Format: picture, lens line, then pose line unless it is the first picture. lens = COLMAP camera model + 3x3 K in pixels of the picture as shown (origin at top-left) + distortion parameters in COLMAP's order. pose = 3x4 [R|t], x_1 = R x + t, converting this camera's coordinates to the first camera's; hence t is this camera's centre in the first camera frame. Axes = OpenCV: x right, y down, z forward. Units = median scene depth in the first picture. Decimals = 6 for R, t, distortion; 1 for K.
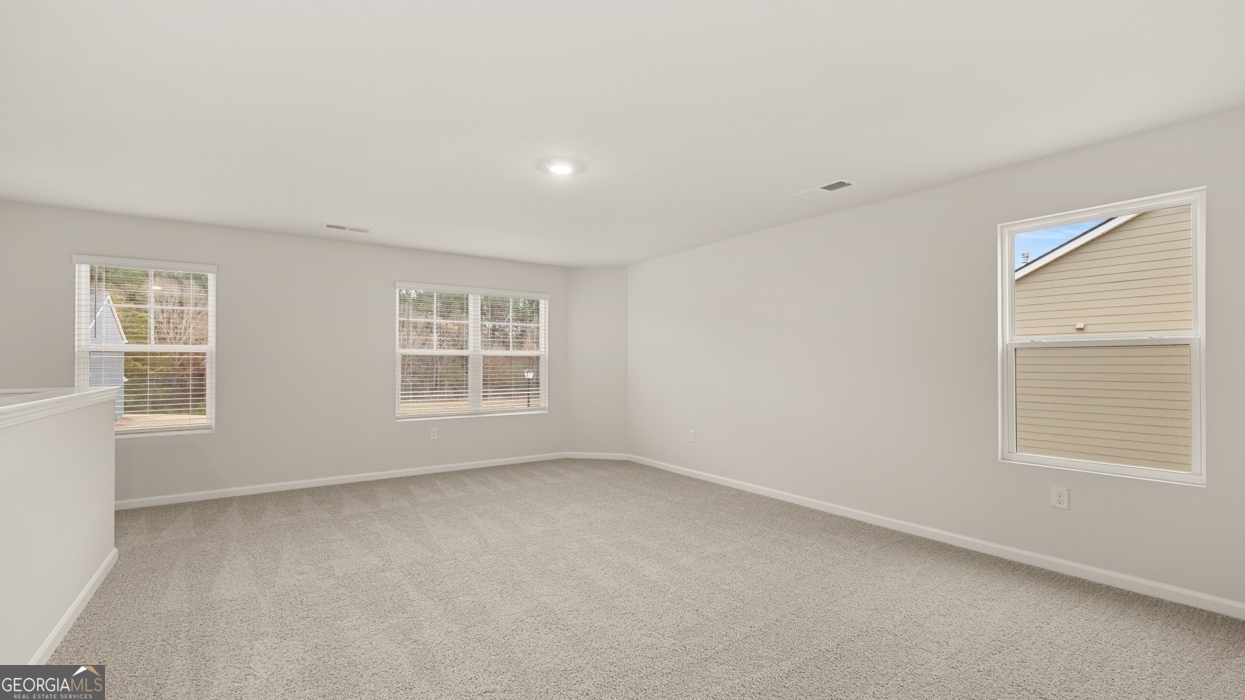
lens RADIAL K [[506.2, 0, 622.5], [0, 506.2, 350.0], [0, 0, 1]] dist [-0.072338, 0.000143]
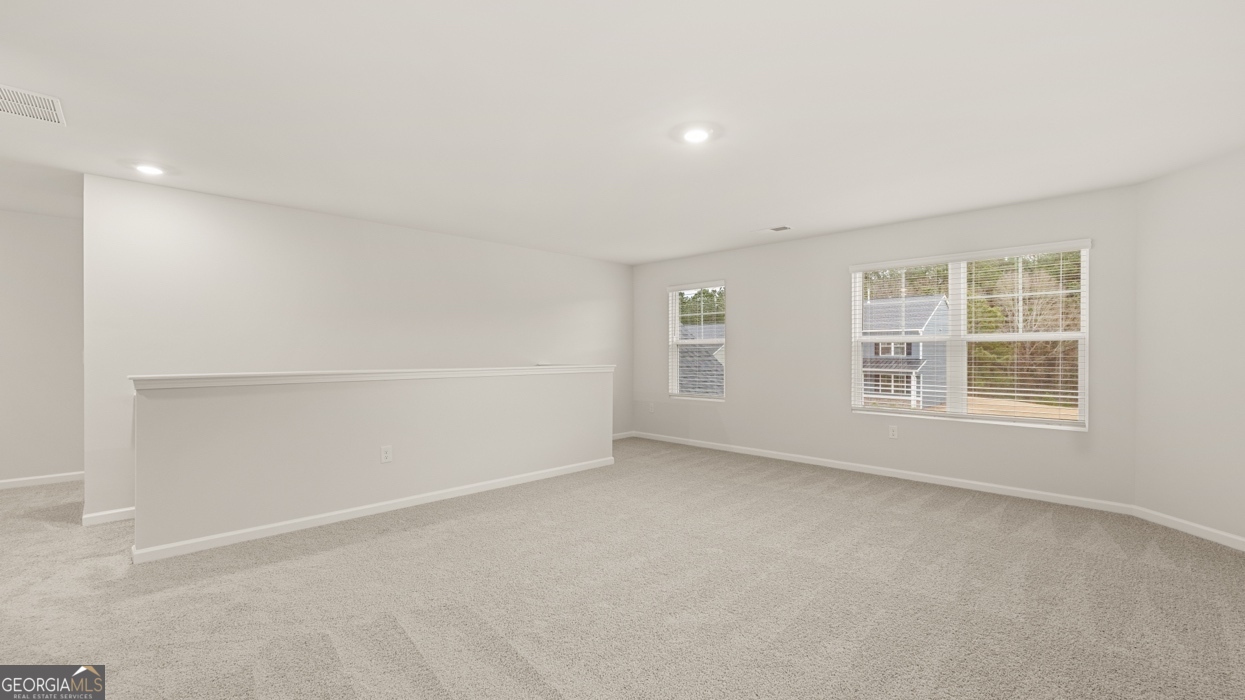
lens RADIAL K [[543.0, 0, 623.4], [0, 543.0, 355.1], [0, 0, 1]] dist [0.018812, 0.000379]
pose [[0.134269, 0.005970, -0.990927, 0.197742], [0.027489, 0.999575, 0.009747, 0.004068], [0.990564, -0.028548, 0.134047, 0.165675]]
